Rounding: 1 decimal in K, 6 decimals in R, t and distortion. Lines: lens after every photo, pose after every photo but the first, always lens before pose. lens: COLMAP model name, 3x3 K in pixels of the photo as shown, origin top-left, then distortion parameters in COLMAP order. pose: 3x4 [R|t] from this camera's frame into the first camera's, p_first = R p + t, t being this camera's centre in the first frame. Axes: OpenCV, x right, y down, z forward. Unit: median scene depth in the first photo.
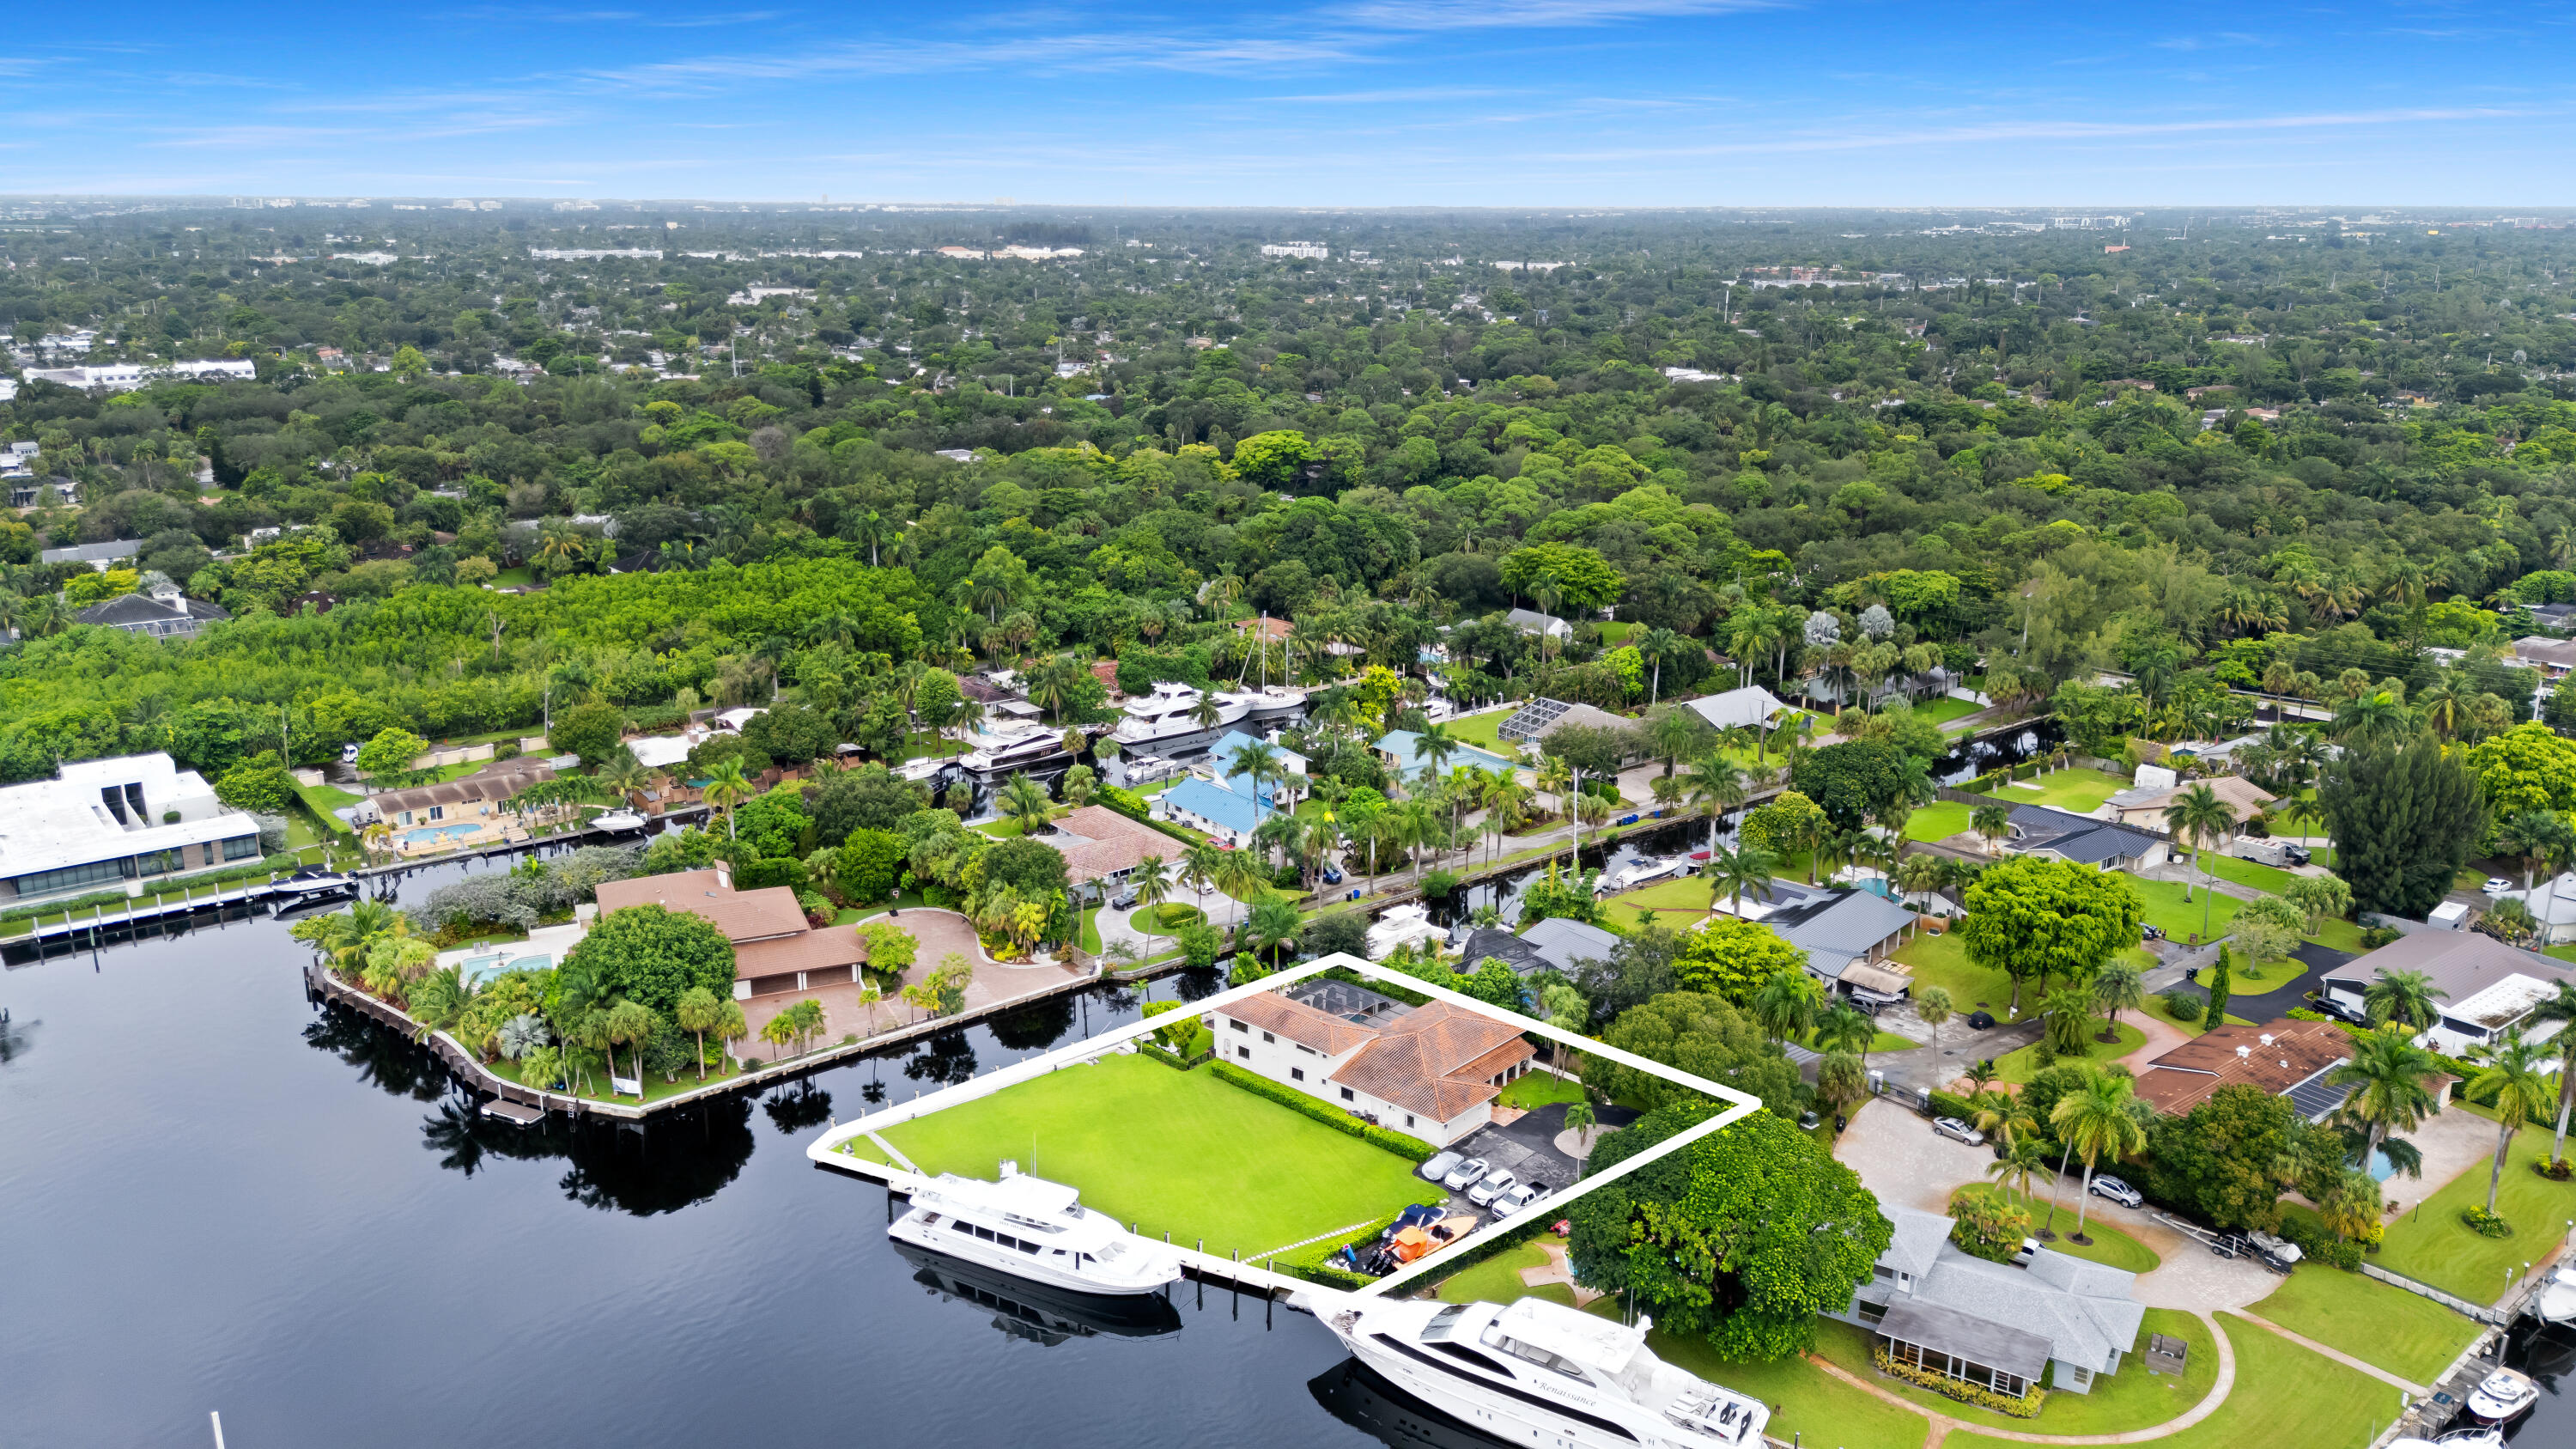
lens RADIAL K [[1861.9, 0, 1278.0], [0, 1861.9, 669.5], [0, 0, 1]] dist [0.069992, -0.080564]
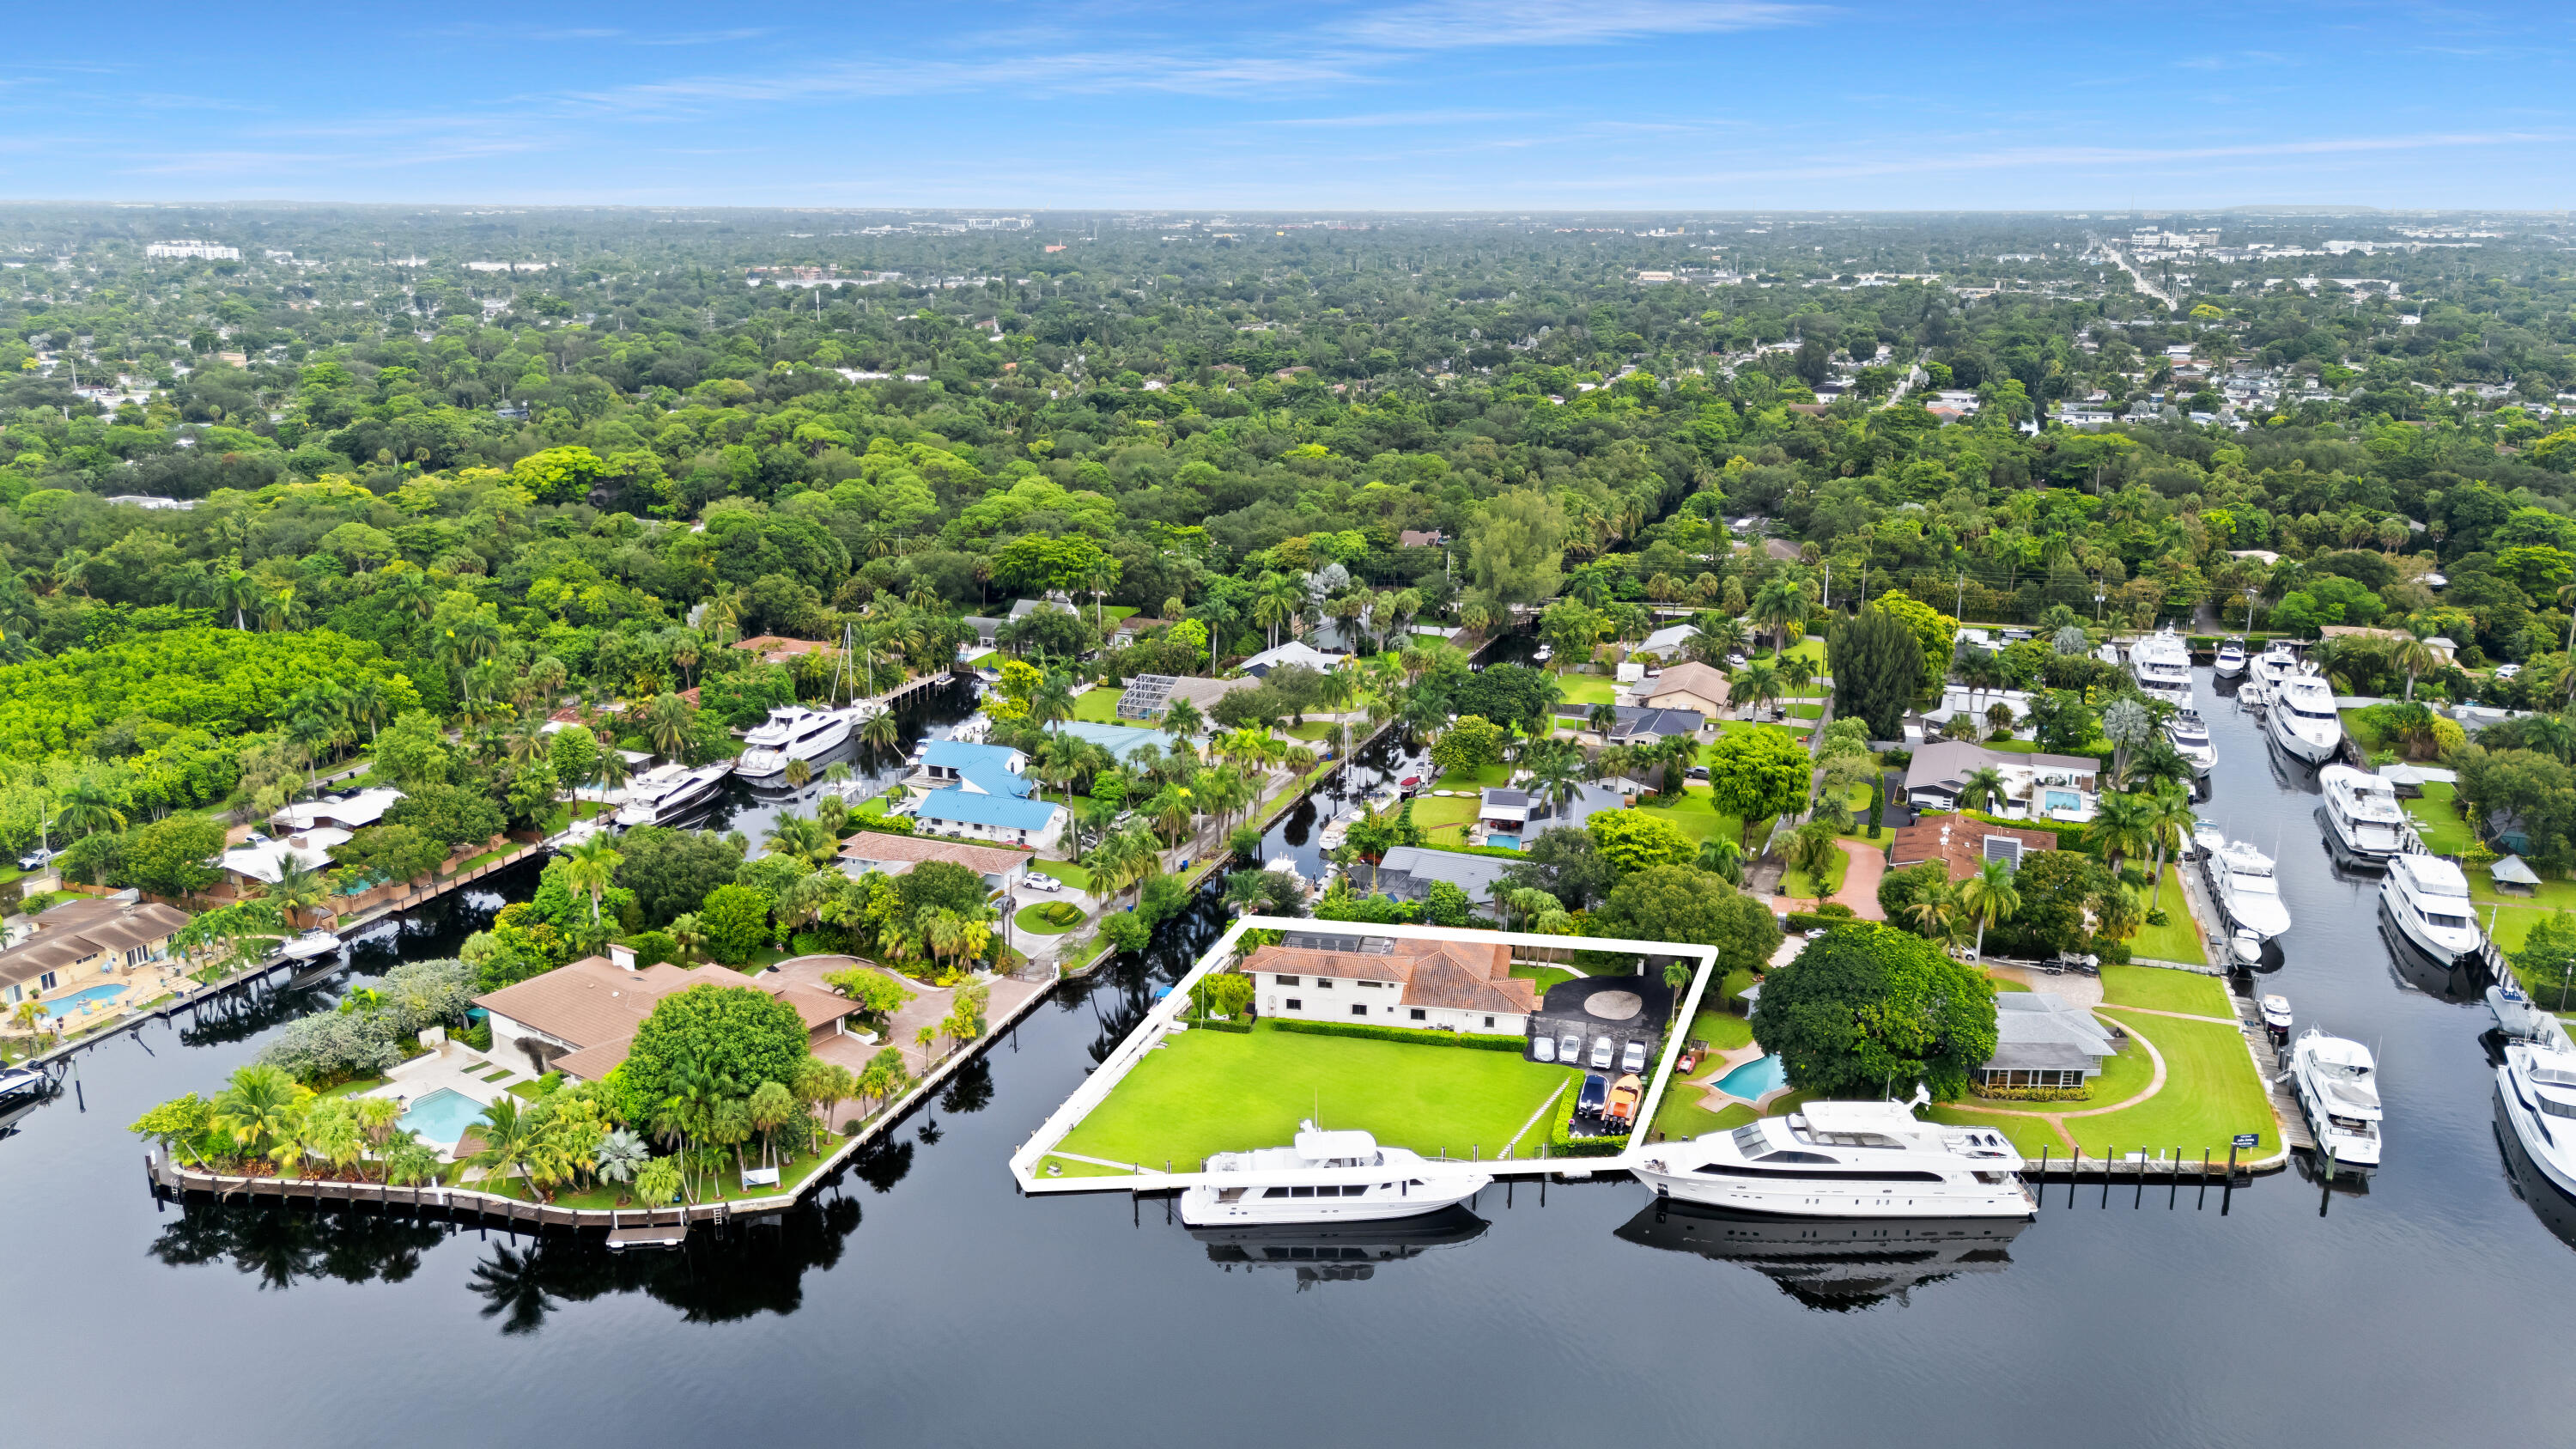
lens RADIAL K [[1861.9, 0, 1278.0], [0, 1861.9, 669.5], [0, 0, 1]] dist [0.069992, -0.080564]
pose [[0.857736, -0.124066, 0.498895, -0.545028], [0.122956, 0.991786, 0.035244, -0.025885], [-0.499170, 0.031111, 0.865945, 0.066410]]
